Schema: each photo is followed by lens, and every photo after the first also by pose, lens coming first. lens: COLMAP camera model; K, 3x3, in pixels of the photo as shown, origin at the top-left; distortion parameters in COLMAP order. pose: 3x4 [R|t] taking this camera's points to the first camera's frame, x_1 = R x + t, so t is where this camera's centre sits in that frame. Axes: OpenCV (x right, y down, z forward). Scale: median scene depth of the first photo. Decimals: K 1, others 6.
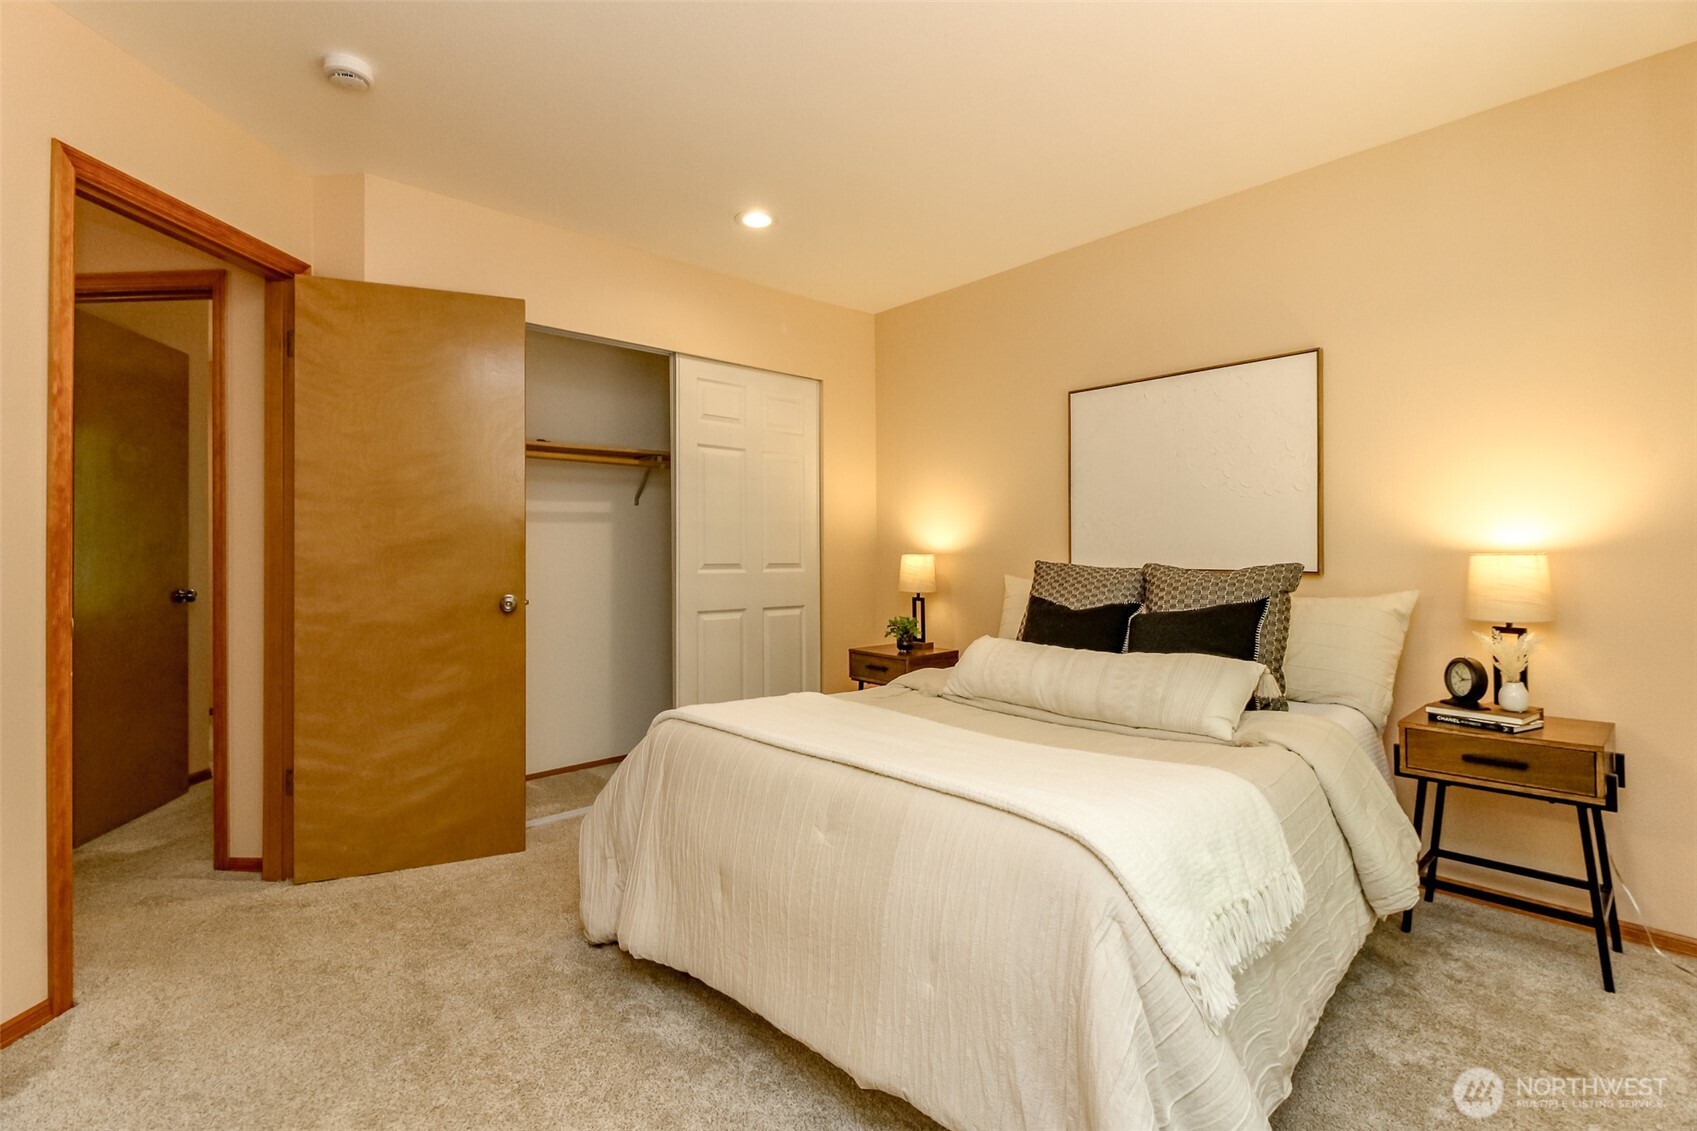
lens RADIAL K [[768.0, 0, 845.1], [0, 768.0, 545.0], [0, 0, 1]] dist [0.010092, -0.008037]
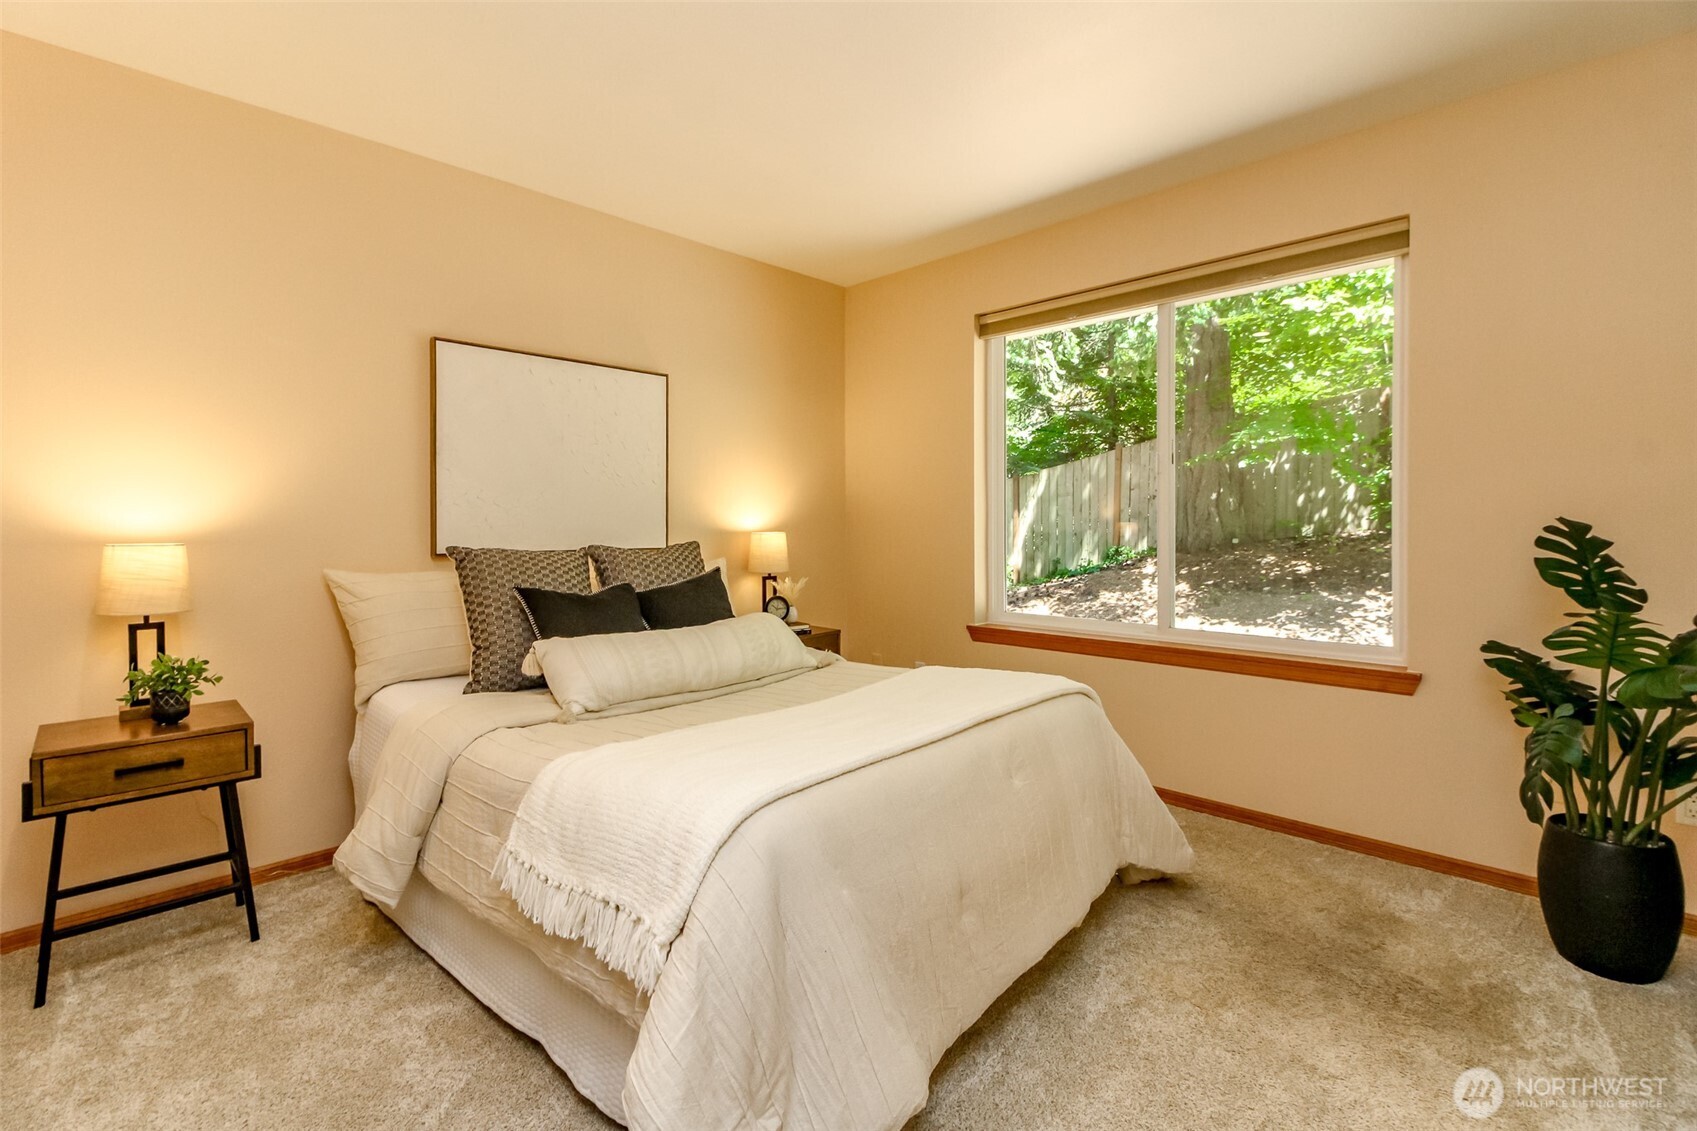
lens RADIAL K [[771.5, 0, 850.9], [0, 771.5, 542.8], [0, 0, 1]] dist [0.038518, 0.000234]
pose [[-0.064897, -0.003178, 0.997887, -0.417031], [-0.005406, 0.999981, 0.002833, 0.007497], [-0.997877, -0.005211, -0.064913, 0.471081]]
